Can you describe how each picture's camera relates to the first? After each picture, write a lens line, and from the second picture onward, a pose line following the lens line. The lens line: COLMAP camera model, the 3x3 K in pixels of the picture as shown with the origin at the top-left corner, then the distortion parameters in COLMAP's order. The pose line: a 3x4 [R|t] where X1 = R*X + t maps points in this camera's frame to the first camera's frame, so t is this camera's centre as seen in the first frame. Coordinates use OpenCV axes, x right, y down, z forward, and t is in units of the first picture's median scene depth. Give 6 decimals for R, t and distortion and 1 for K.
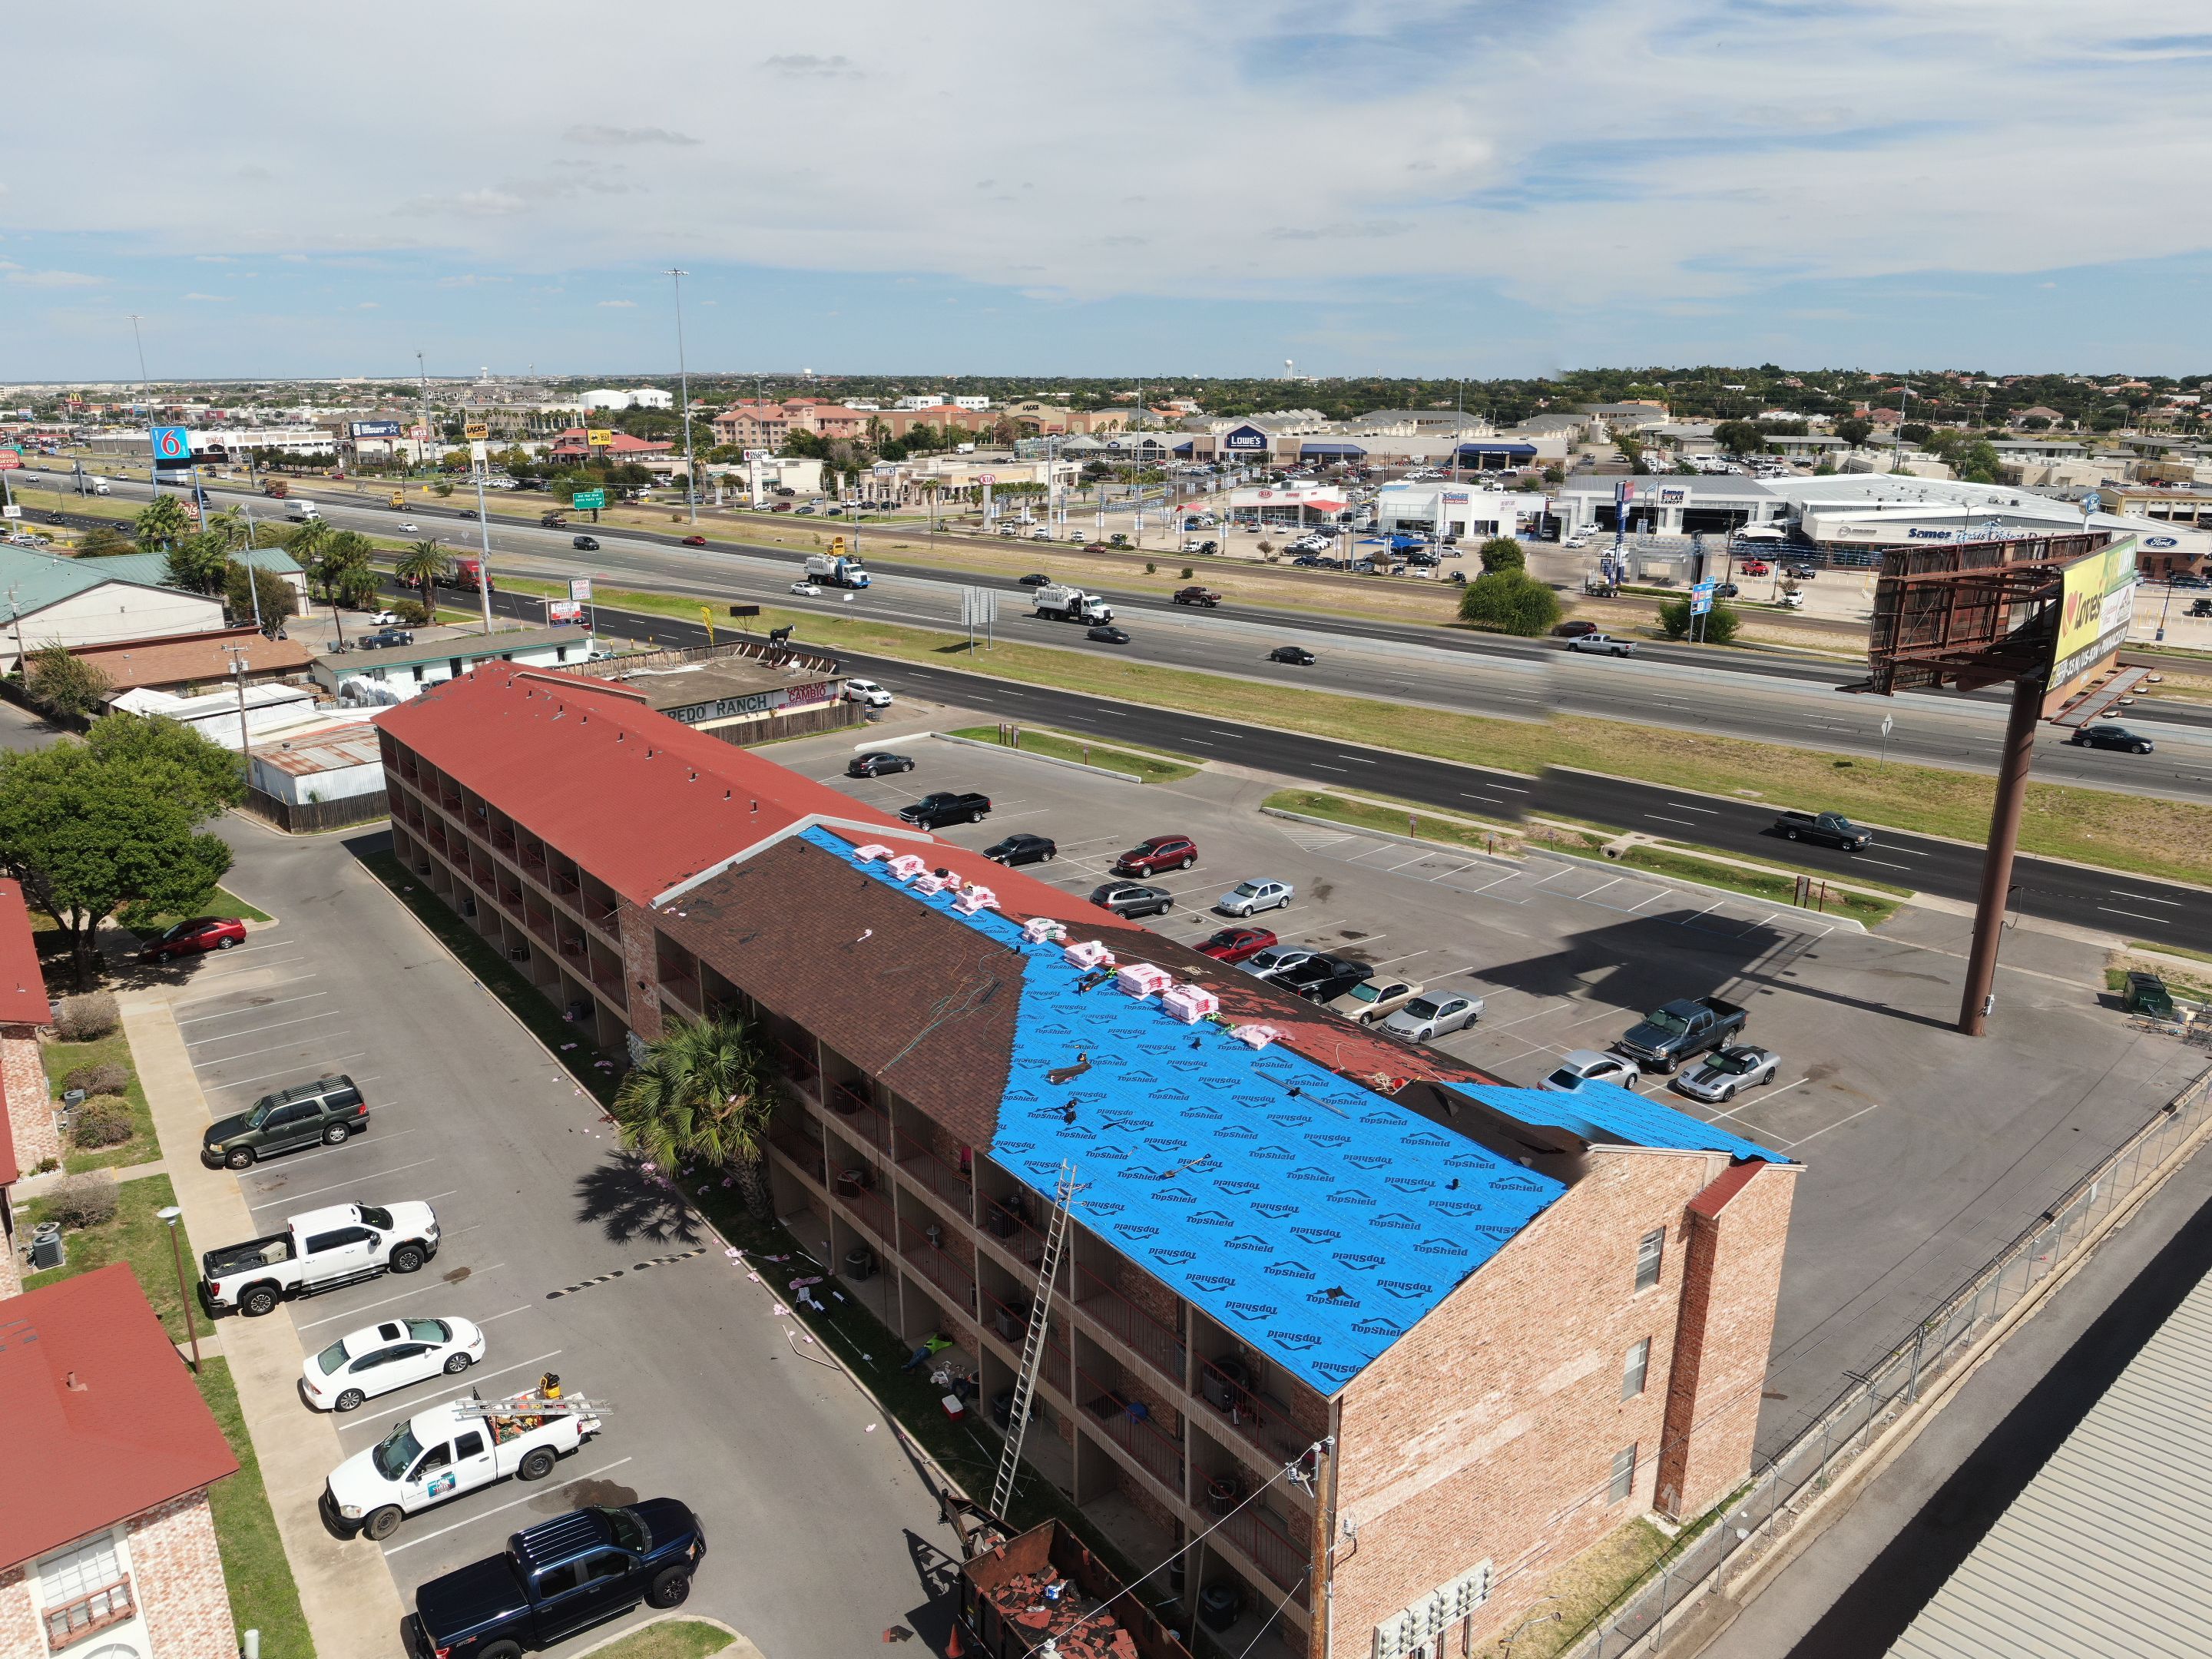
lens RADIAL K [[1581.4, 0, 1113.1], [0, 1581.4, 829.4], [0, 0, 1]] dist [-0.015744, 0.005641]
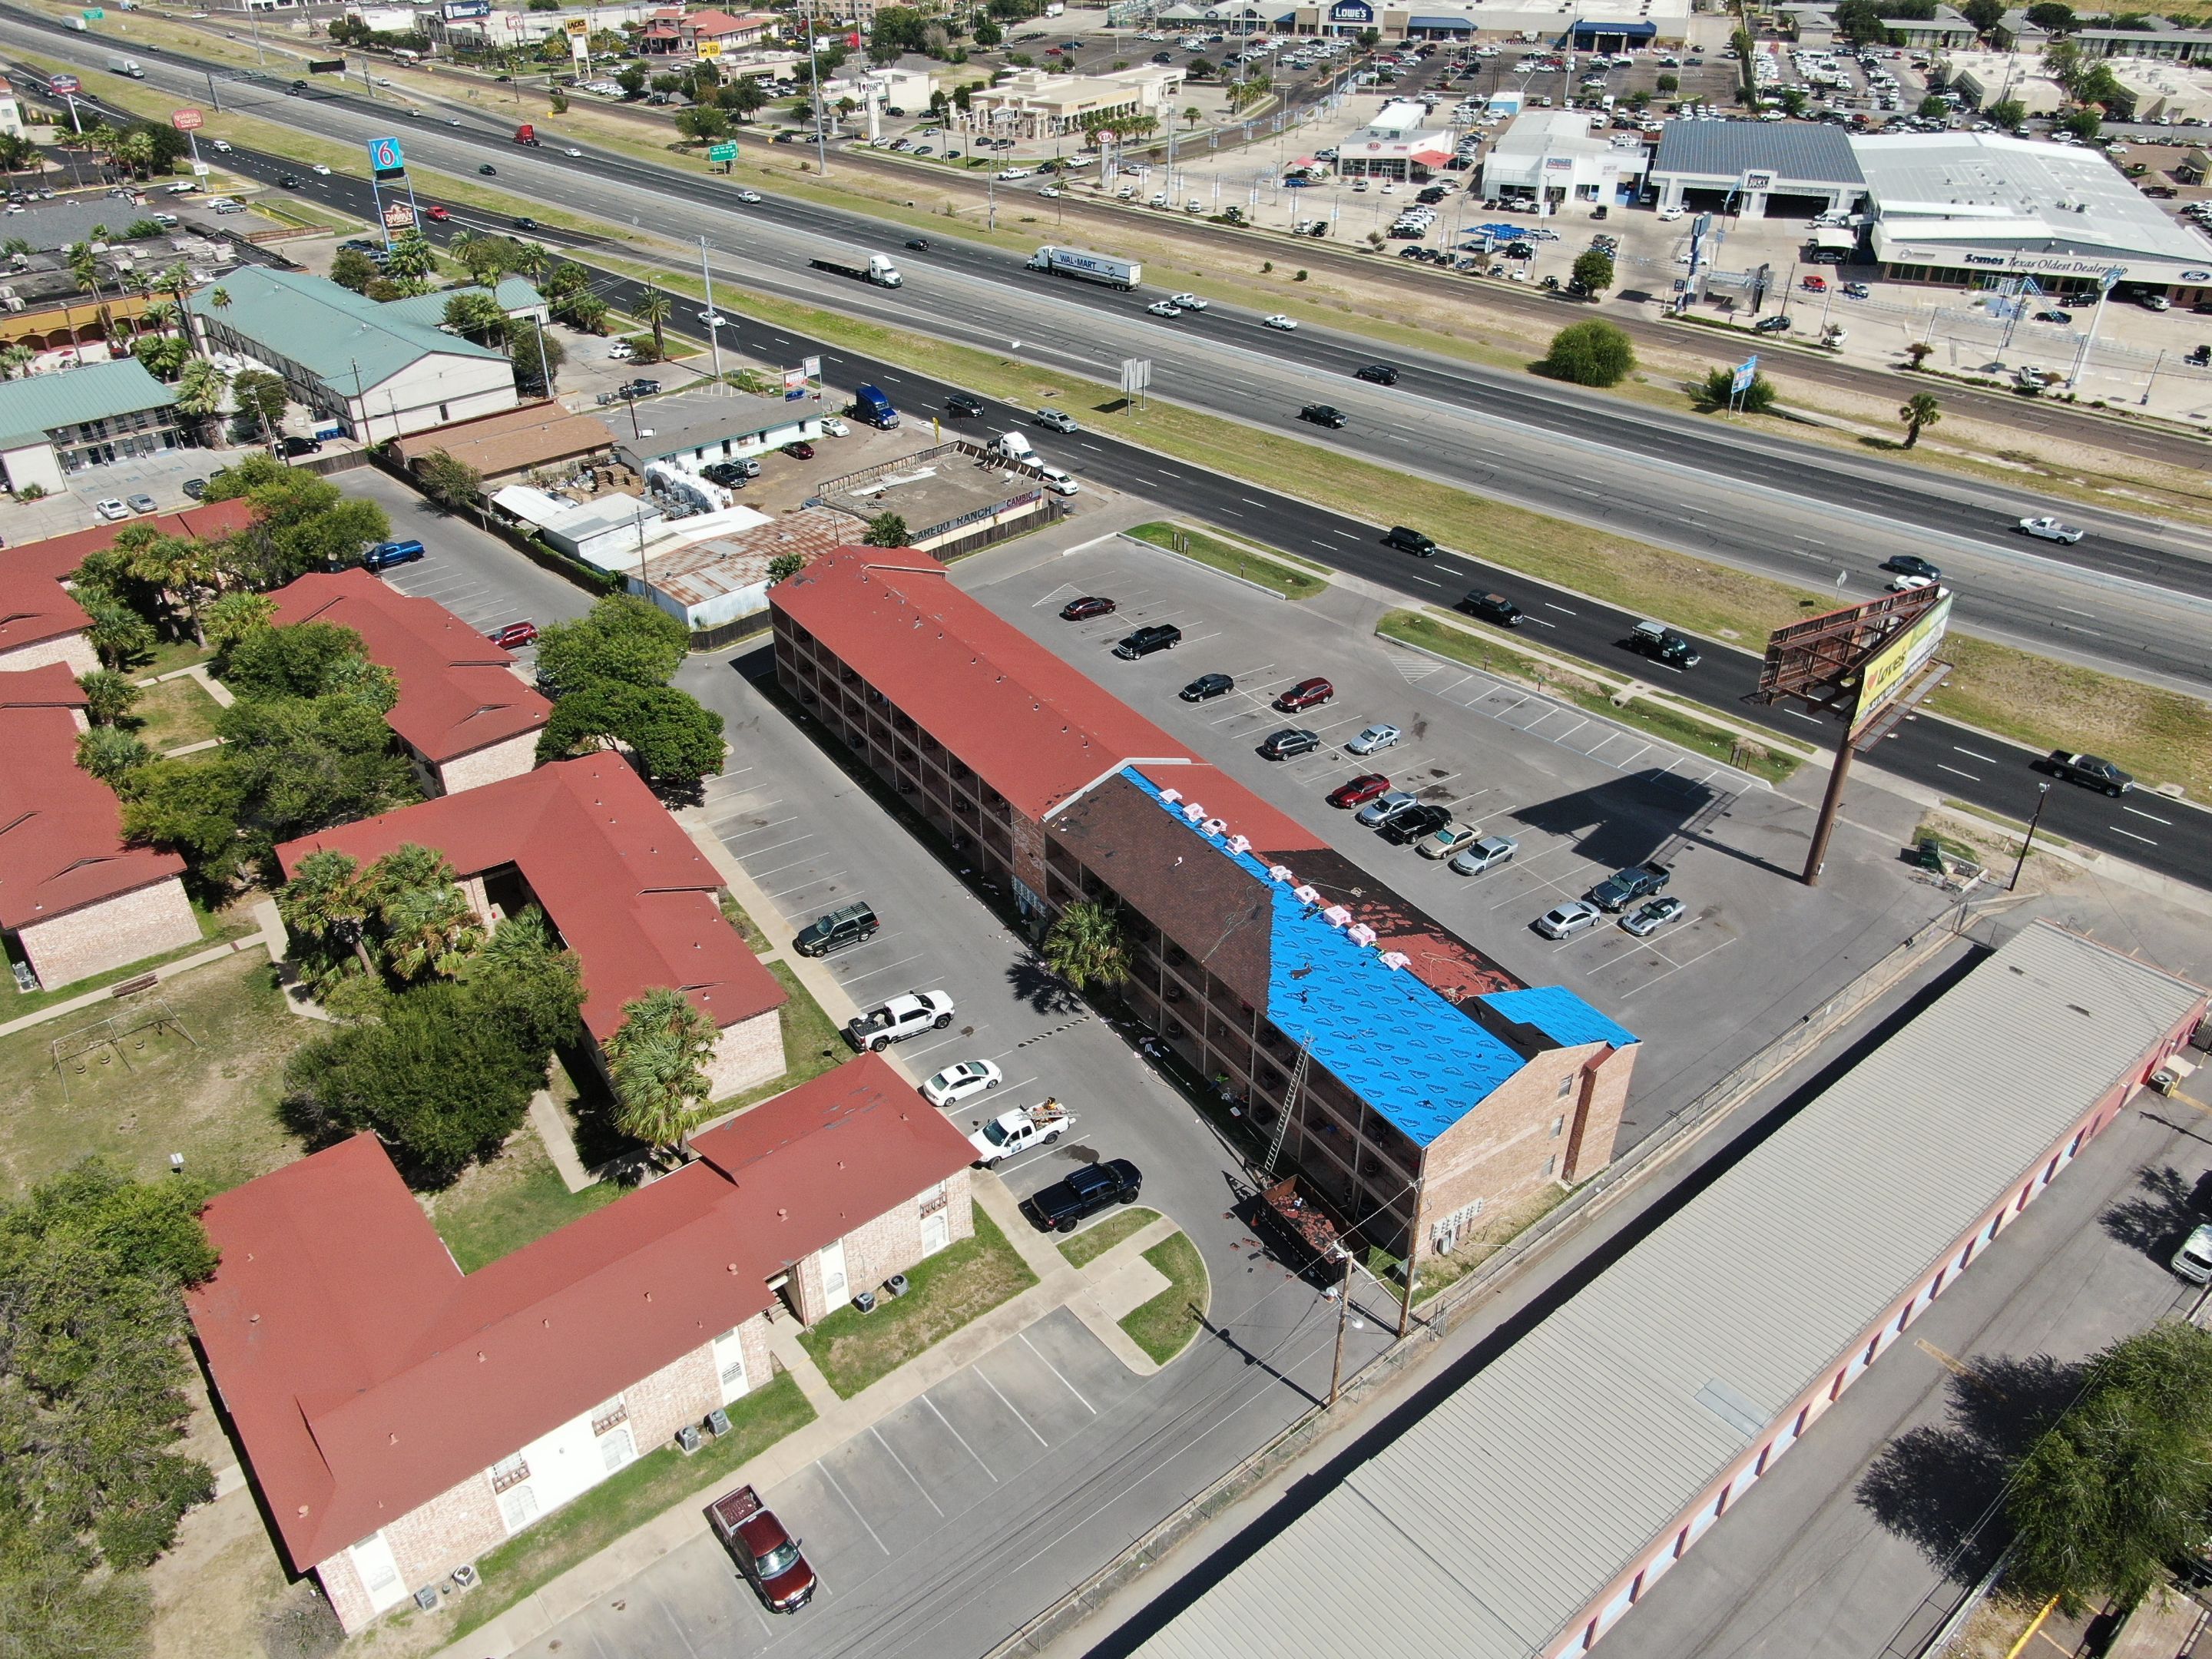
lens RADIAL K [[1589.2, 0, 1098.0], [0, 1589.2, 829.6], [0, 0, 1]] dist [-0.021359, 0.007397]
pose [[0.998734, 0.021616, -0.045430, -0.066954], [-0.007561, 0.957231, 0.289226, -0.204462], [0.049739, -0.288516, 0.956182, -0.311336]]
